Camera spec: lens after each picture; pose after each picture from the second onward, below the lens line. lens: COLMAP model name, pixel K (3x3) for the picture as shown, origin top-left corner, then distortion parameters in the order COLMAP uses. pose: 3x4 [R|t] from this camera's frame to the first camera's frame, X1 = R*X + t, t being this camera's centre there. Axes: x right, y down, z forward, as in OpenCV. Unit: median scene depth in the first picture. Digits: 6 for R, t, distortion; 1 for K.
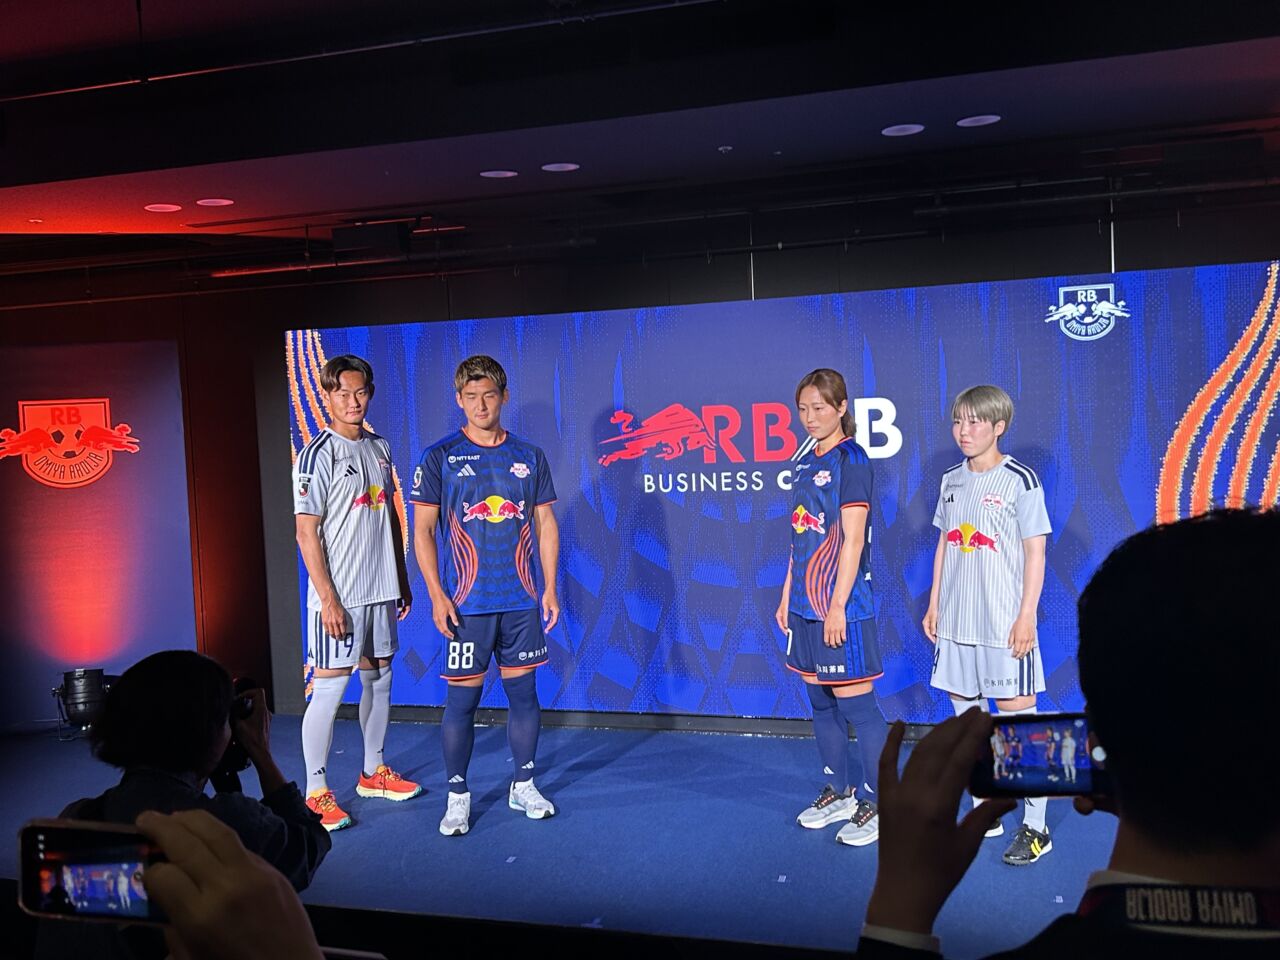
lens RADIAL K [[1307.2, 0, 640.9], [0, 1307.2, 479.5], [0, 0, 1]] dist [0.021448, 0.000000]
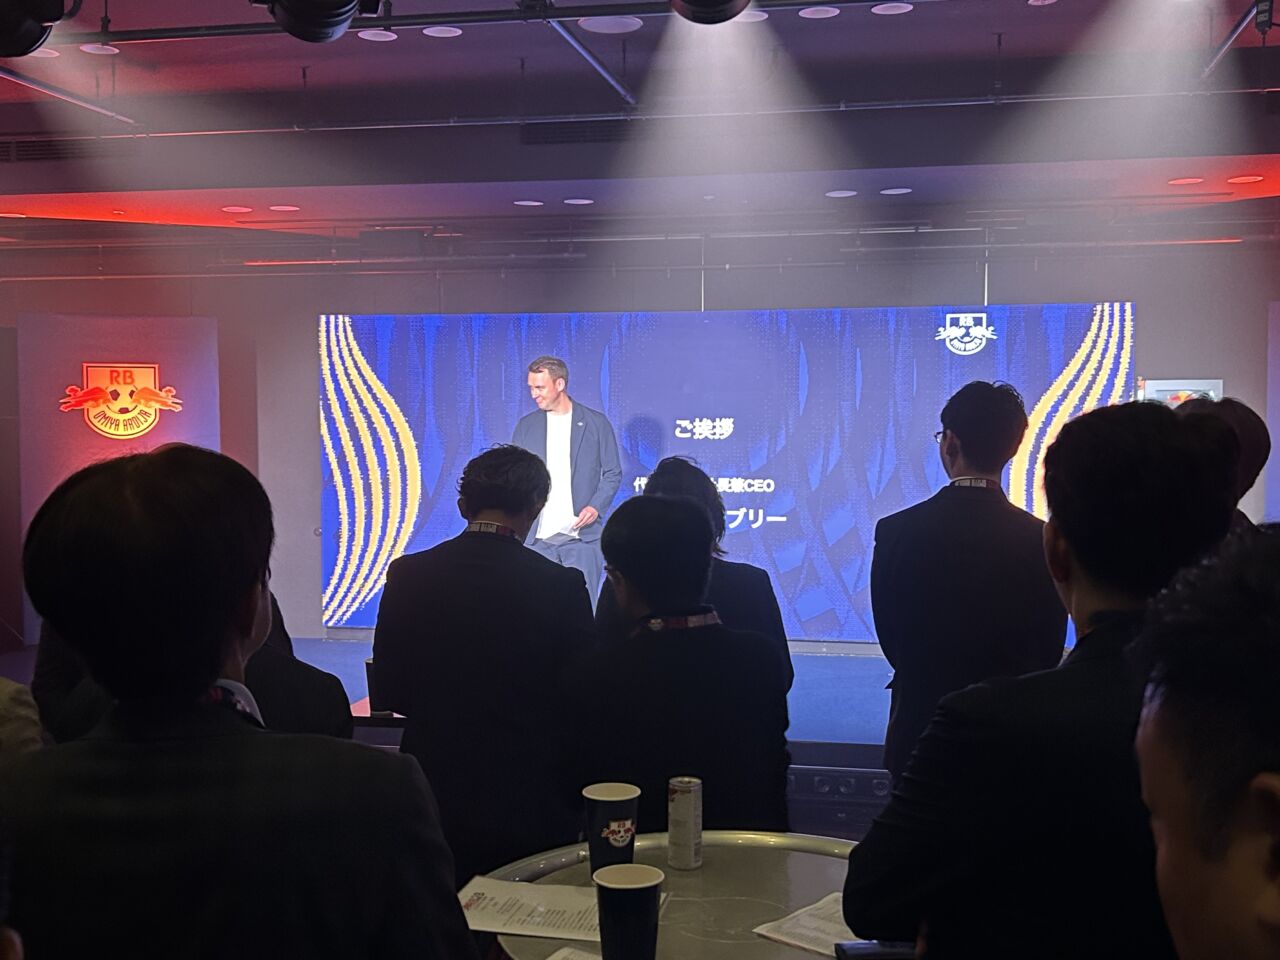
lens RADIAL K [[1456.0, 0, 644.4], [0, 1456.0, 489.8], [0, 0, 1]] dist [0.063006, 0.000000]
pose [[0.991817, 0.035107, 0.122749, -0.135938], [-0.035245, 0.999378, -0.001050, 0.037751], [-0.122709, -0.003284, 0.992437, -0.368752]]
